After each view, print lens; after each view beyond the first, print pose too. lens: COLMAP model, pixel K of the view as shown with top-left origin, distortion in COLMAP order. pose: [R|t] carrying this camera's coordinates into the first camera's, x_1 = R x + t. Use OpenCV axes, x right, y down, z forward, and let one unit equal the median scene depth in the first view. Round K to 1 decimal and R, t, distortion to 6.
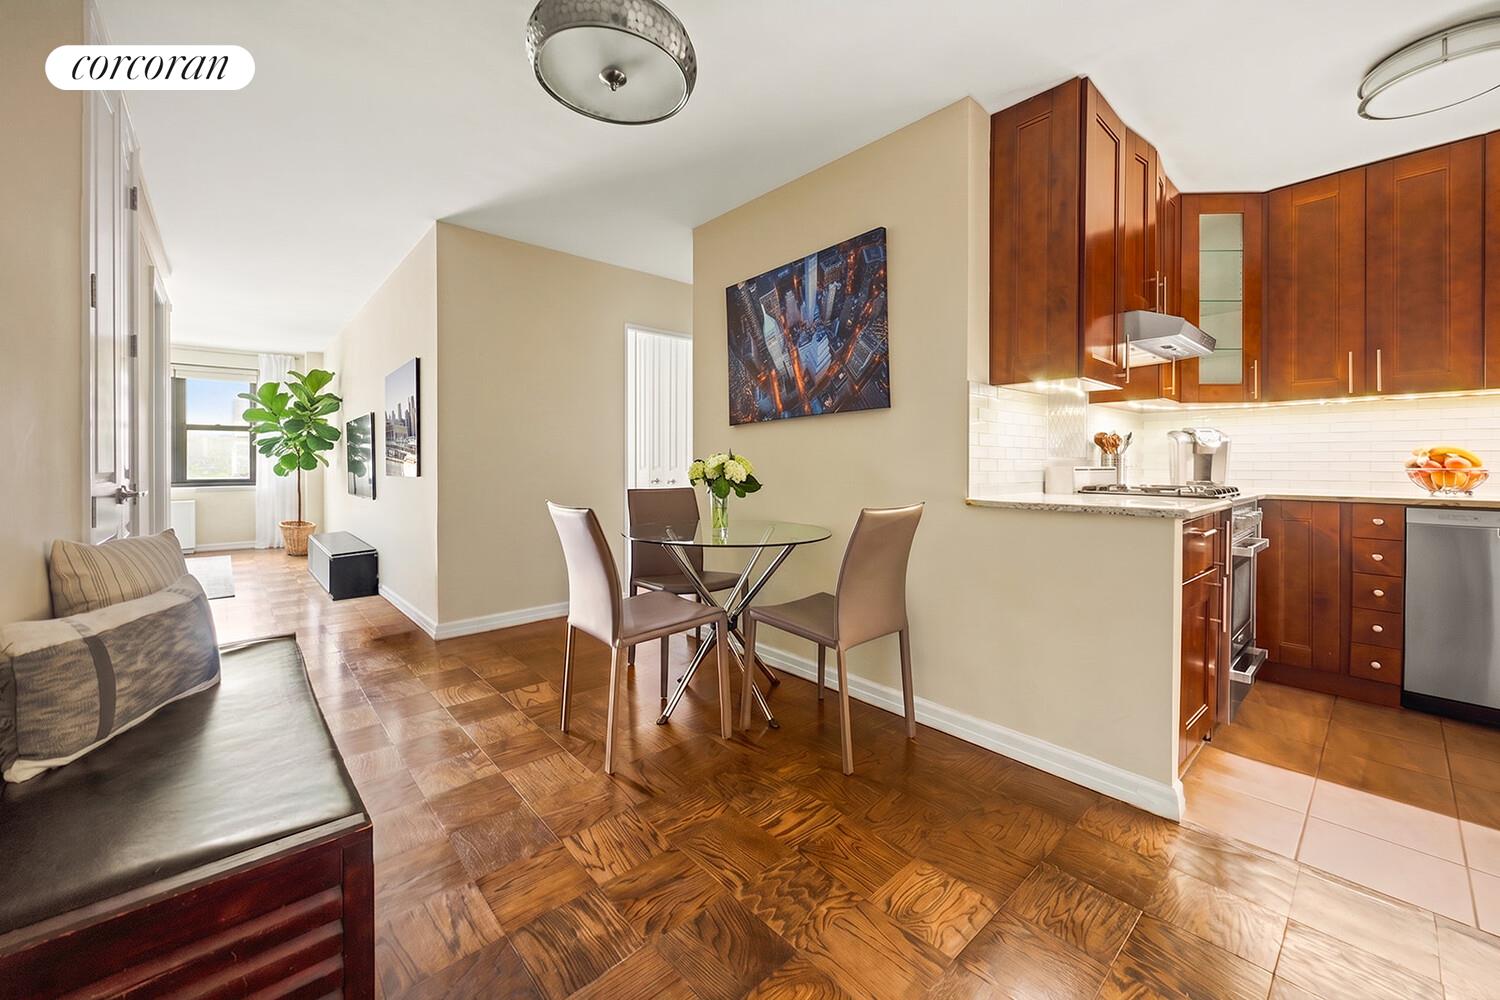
lens RADIAL K [[585.7, 0, 748.3], [0, 585.7, 476.5], [0, 0, 1]] dist [-0.001479, -0.000249]
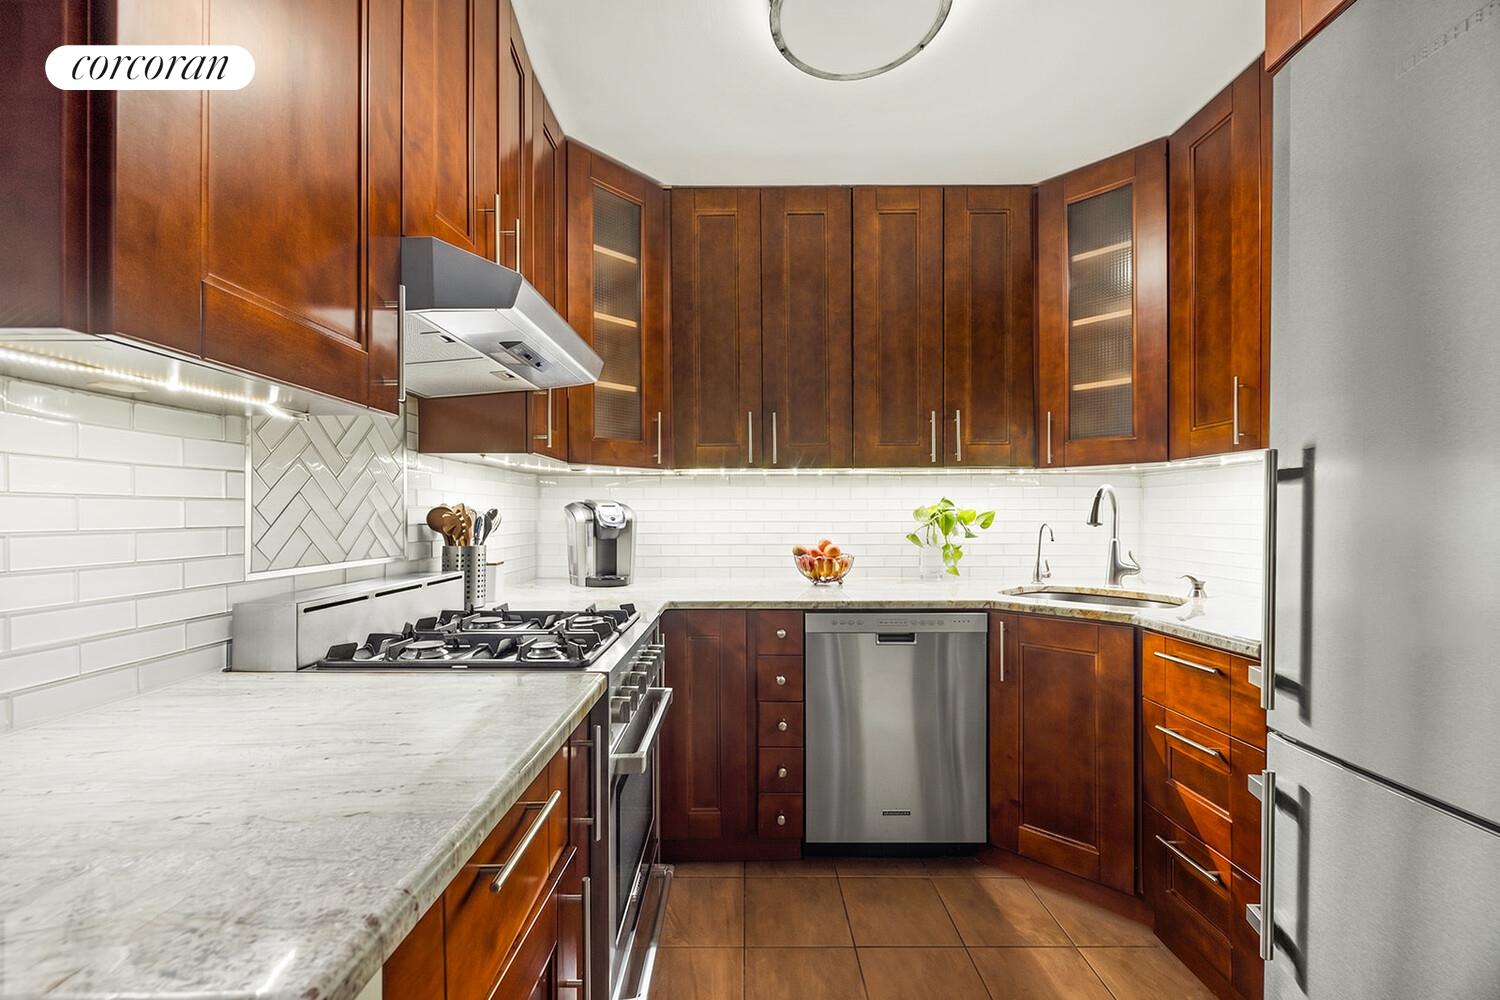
lens RADIAL K [[593.7, 0, 751.2], [0, 593.7, 515.9], [0, 0, 1]] dist [-0.000706, -0.000062]
pose [[0.671376, -0.001621, 0.741116, 0.413617], [0.014044, 0.999846, -0.010535, -0.061932], [-0.740984, 0.017481, 0.671295, 0.440048]]
